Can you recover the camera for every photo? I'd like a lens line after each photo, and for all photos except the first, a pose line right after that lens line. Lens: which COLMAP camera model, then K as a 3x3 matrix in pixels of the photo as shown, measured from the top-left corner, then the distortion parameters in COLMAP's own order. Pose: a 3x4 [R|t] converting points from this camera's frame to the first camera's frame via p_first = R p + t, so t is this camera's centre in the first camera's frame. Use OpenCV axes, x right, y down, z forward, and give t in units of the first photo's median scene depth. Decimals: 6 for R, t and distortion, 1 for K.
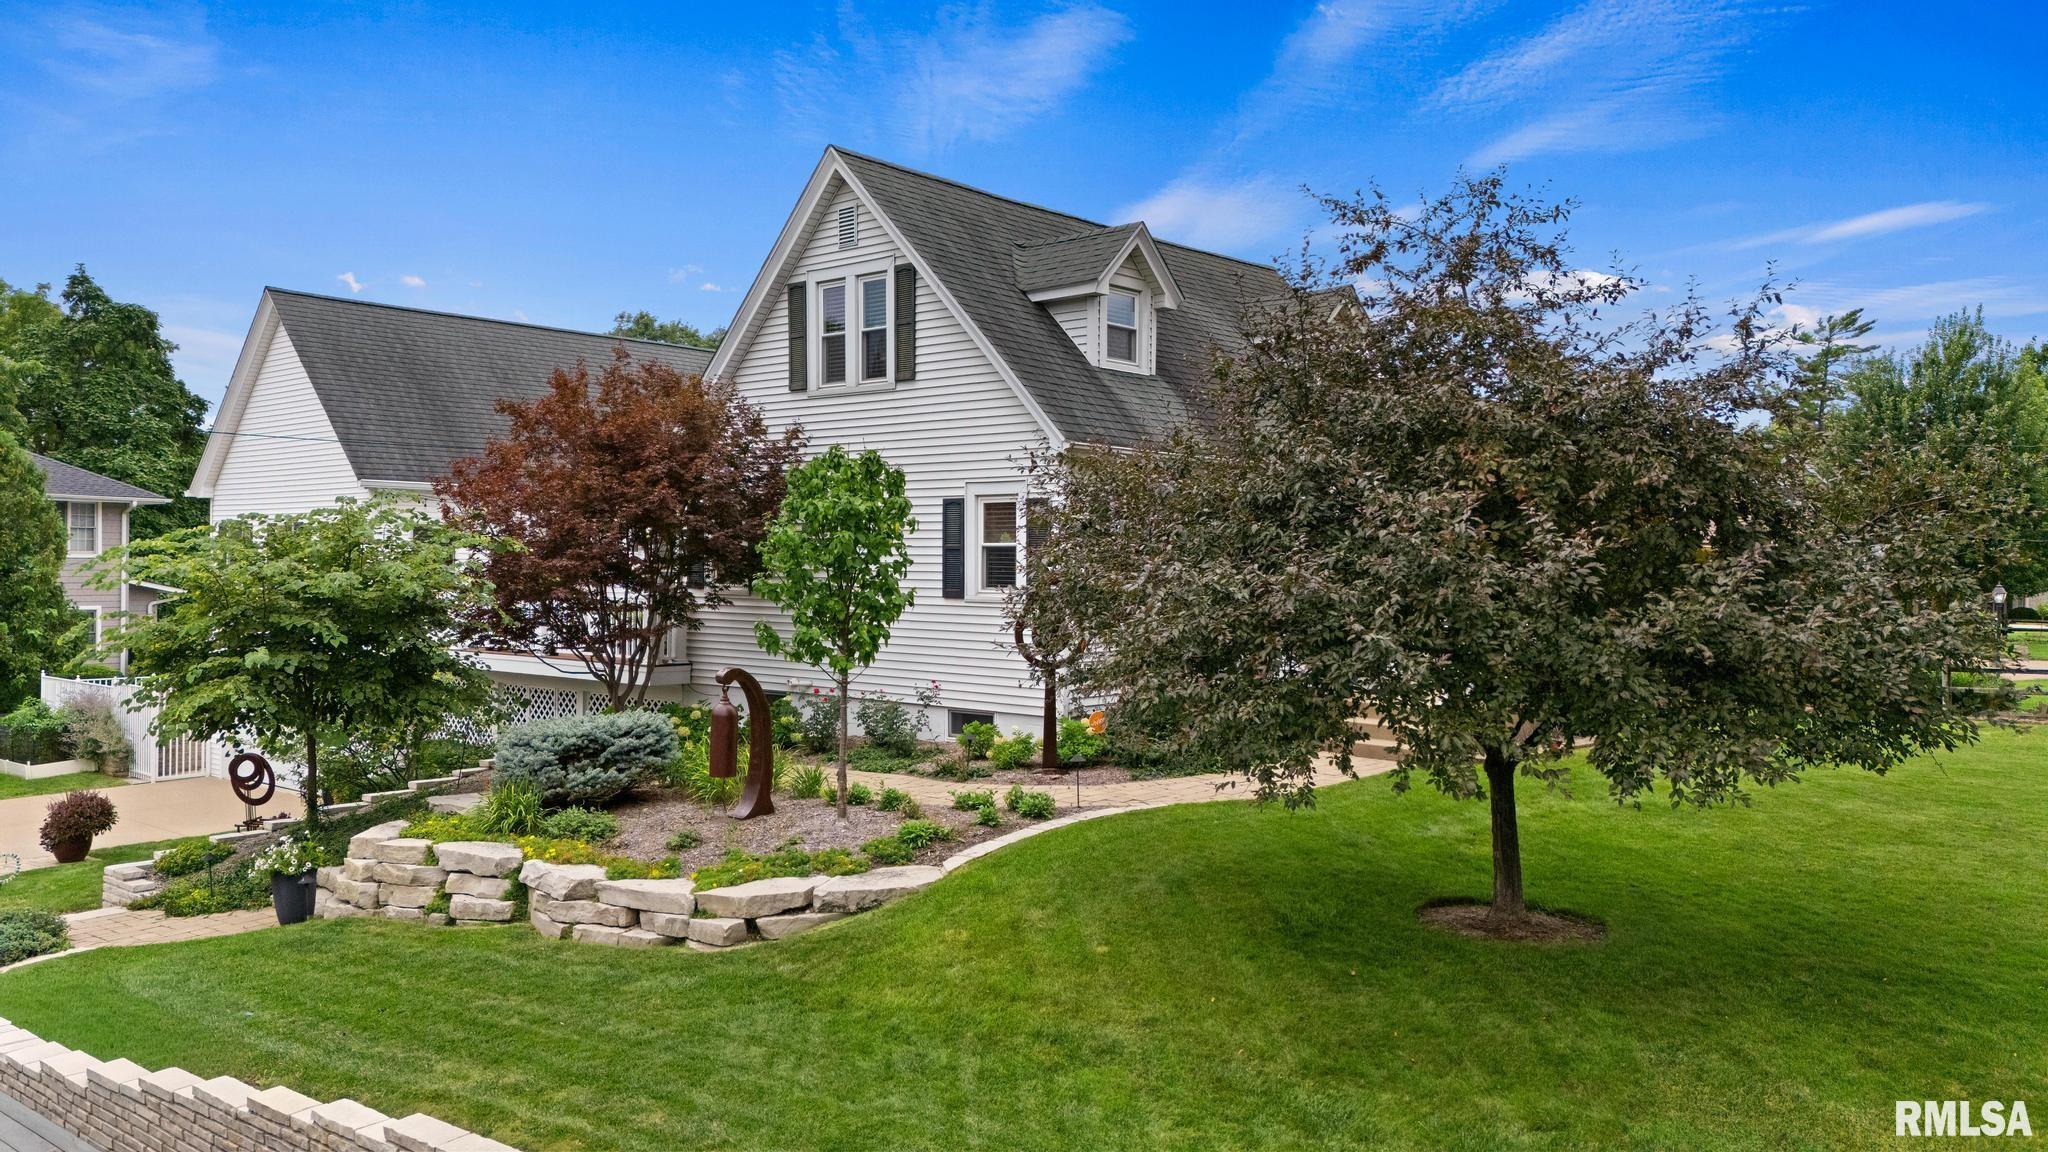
lens RADIAL K [[1462.7, 0, 1024.0], [0, 1462.7, 576.0], [0, 0, 1]] dist [0.055343, 0.000632]
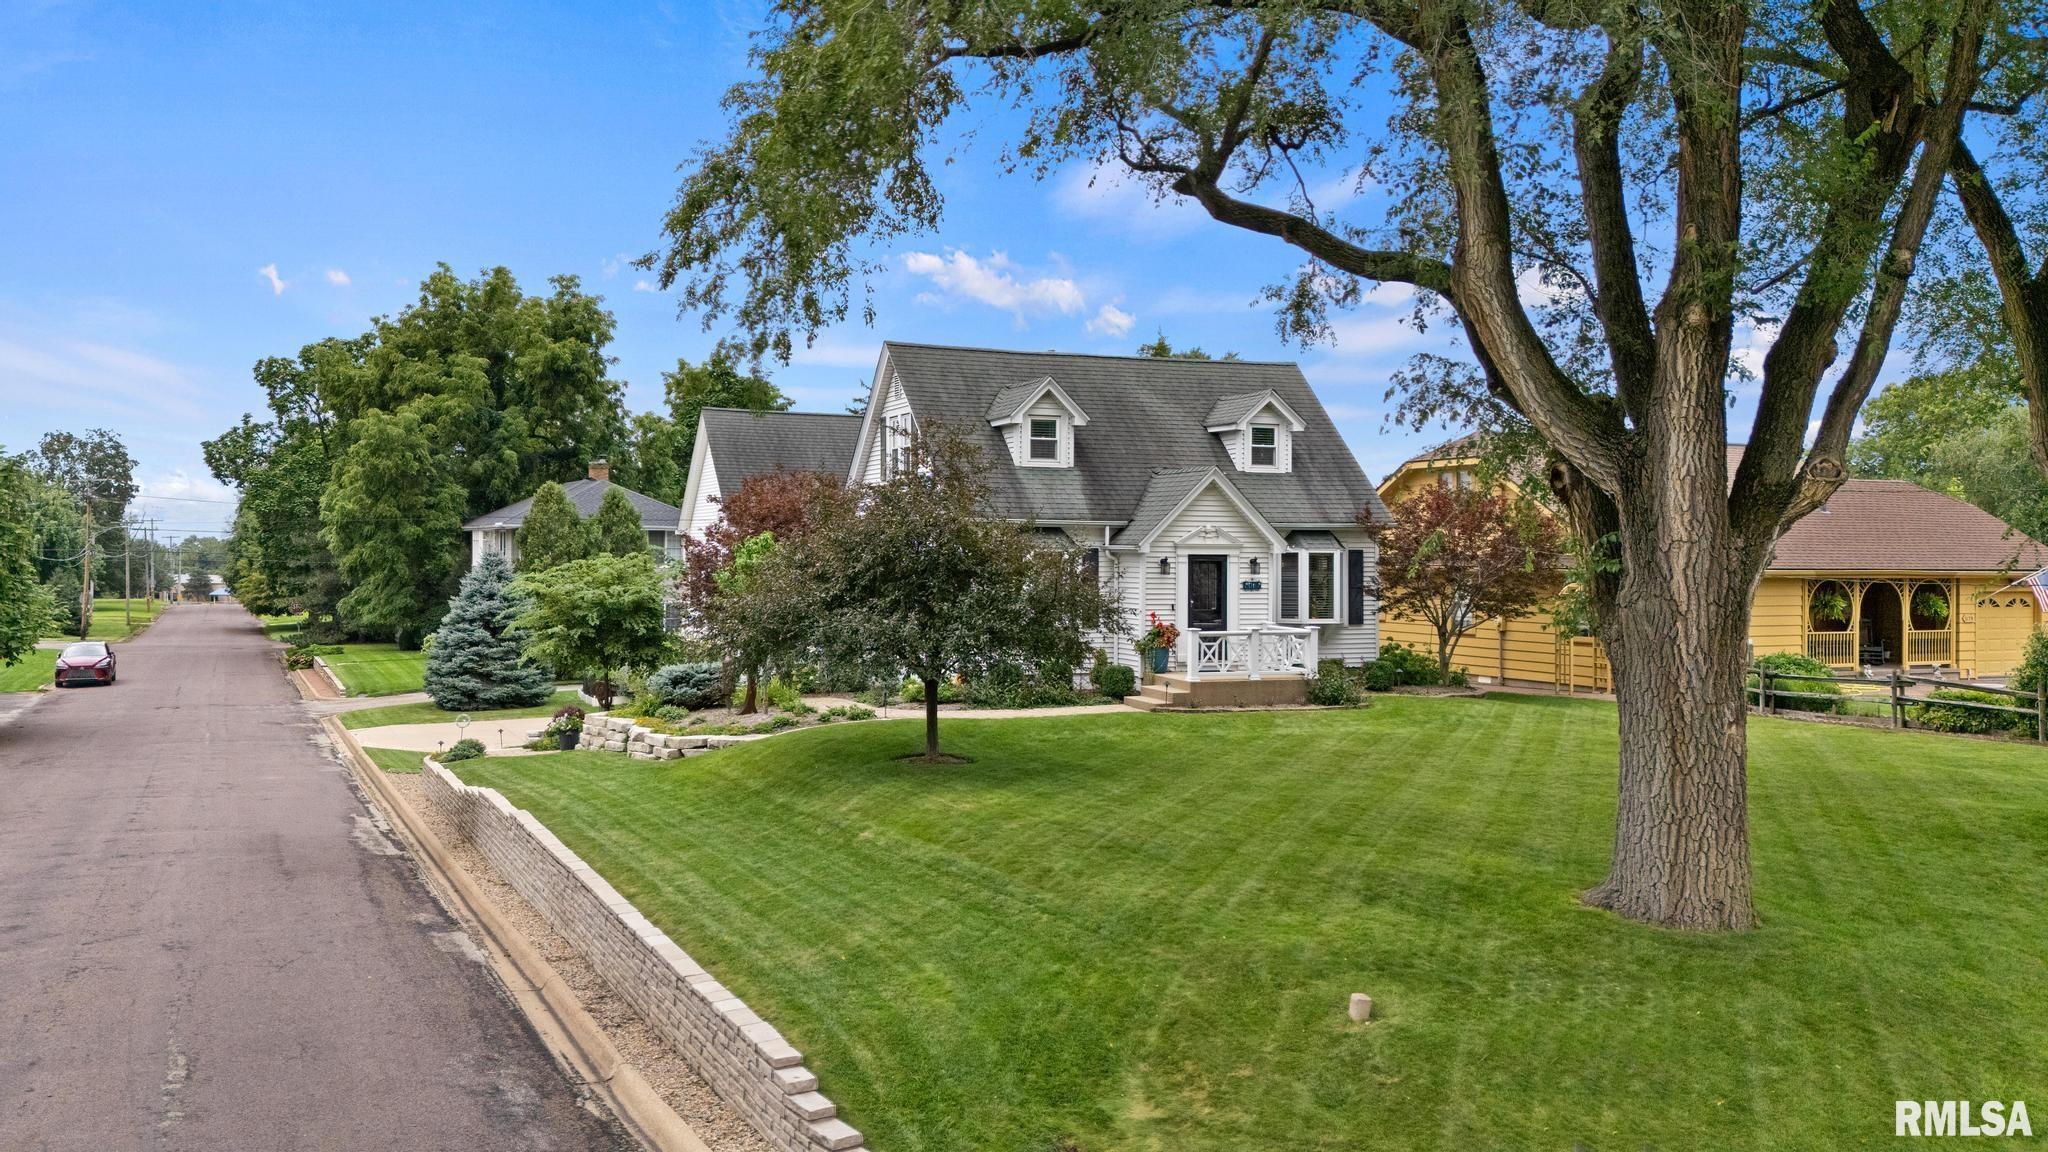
lens RADIAL K [[1462.7, 0, 1024.0], [0, 1462.7, 576.0], [0, 0, 1]] dist [0.055343, 0.000632]
pose [[0.908082, 0.005426, -0.418757, 0.739862], [-0.002835, 0.999973, 0.006809, -0.030096], [0.418783, -0.004996, 0.908073, -0.493202]]
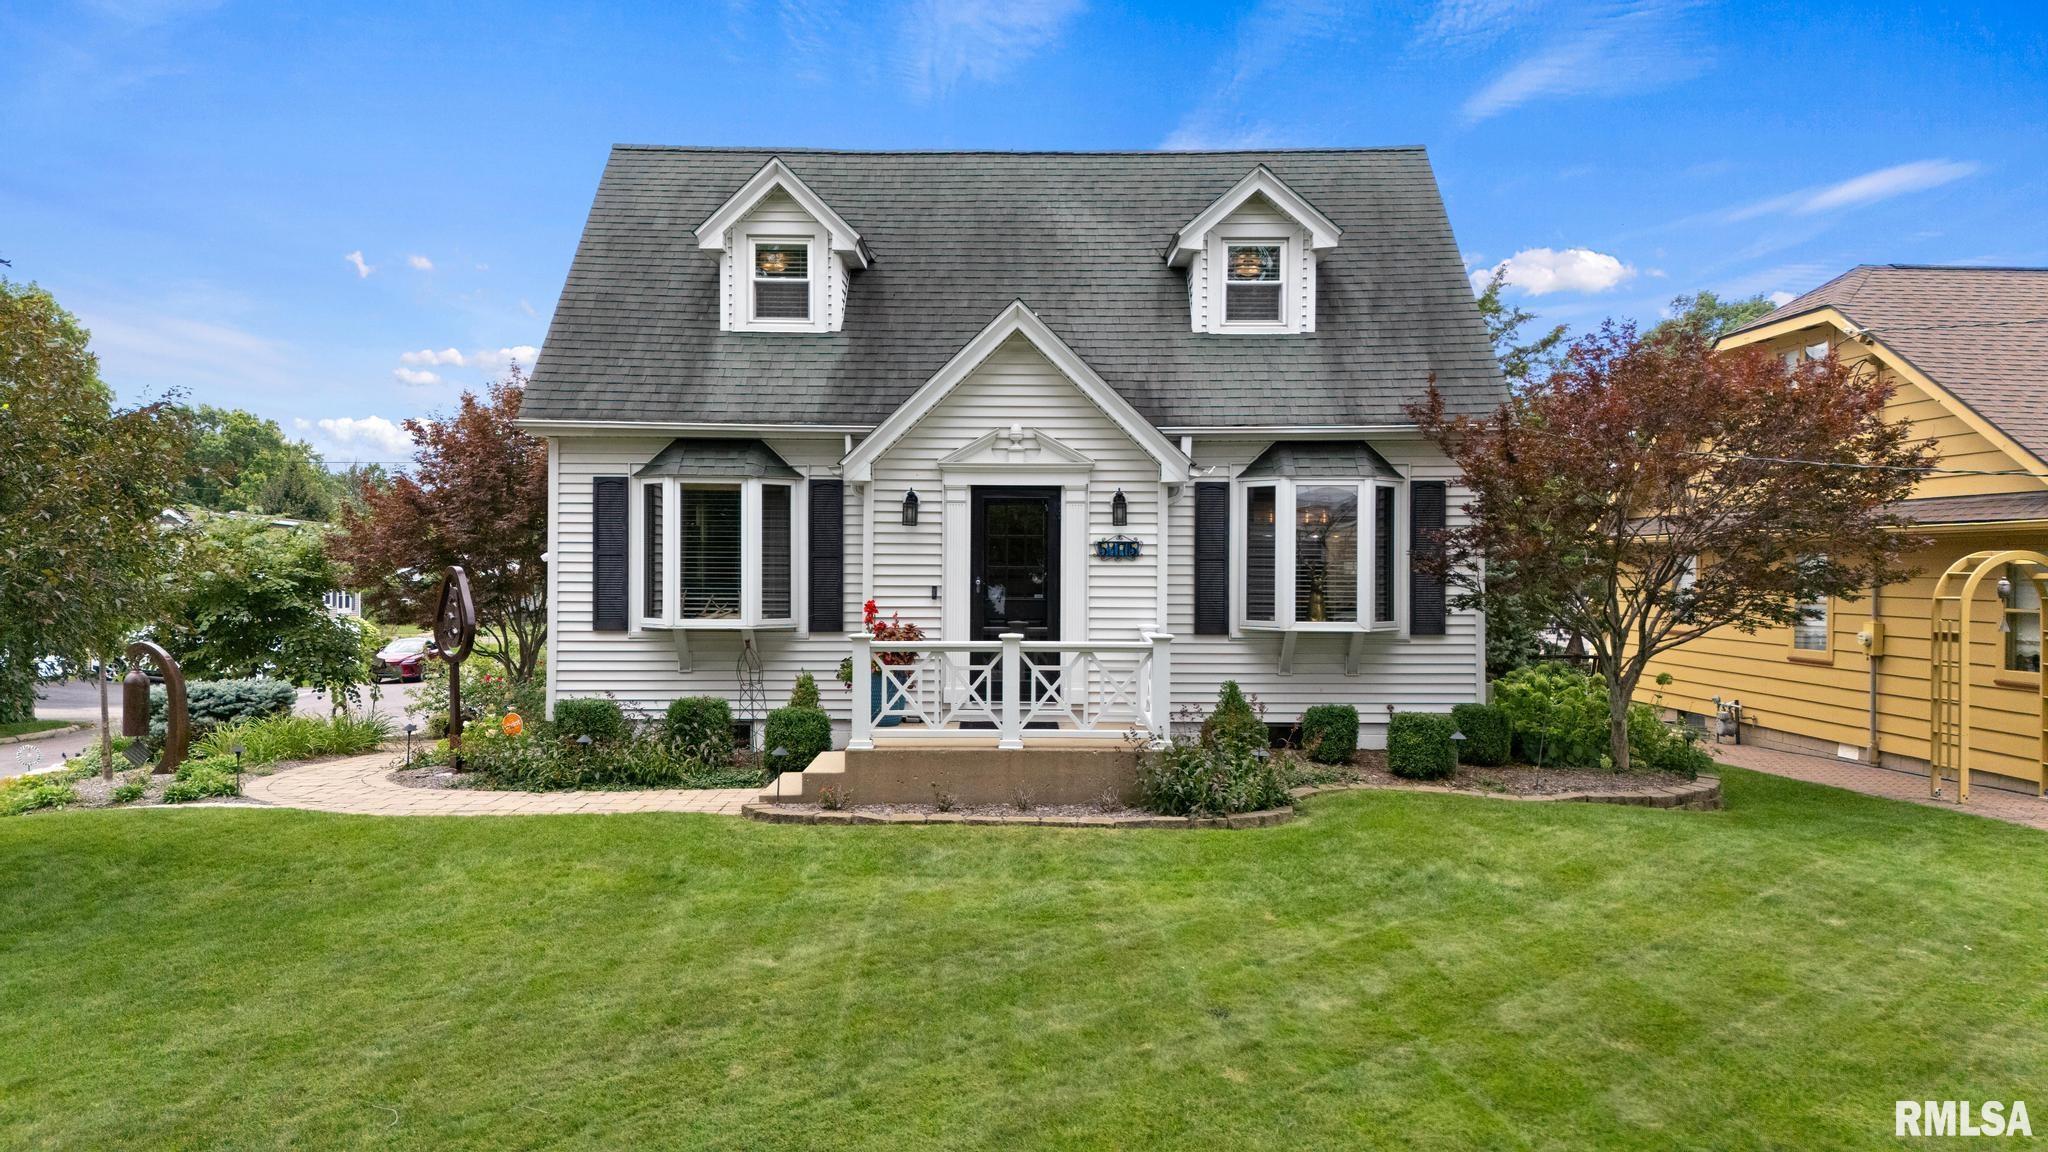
lens RADIAL K [[1580.9, 0, 1024.0], [0, 1580.9, 576.0], [0, 0, 1]] dist [0.057597, -0.000274]
pose [[0.702552, 0.002566, -0.711628, 0.854764], [-0.002092, 0.999997, 0.001540, 0.003501], [0.711629, 0.000407, 0.702555, 0.447235]]
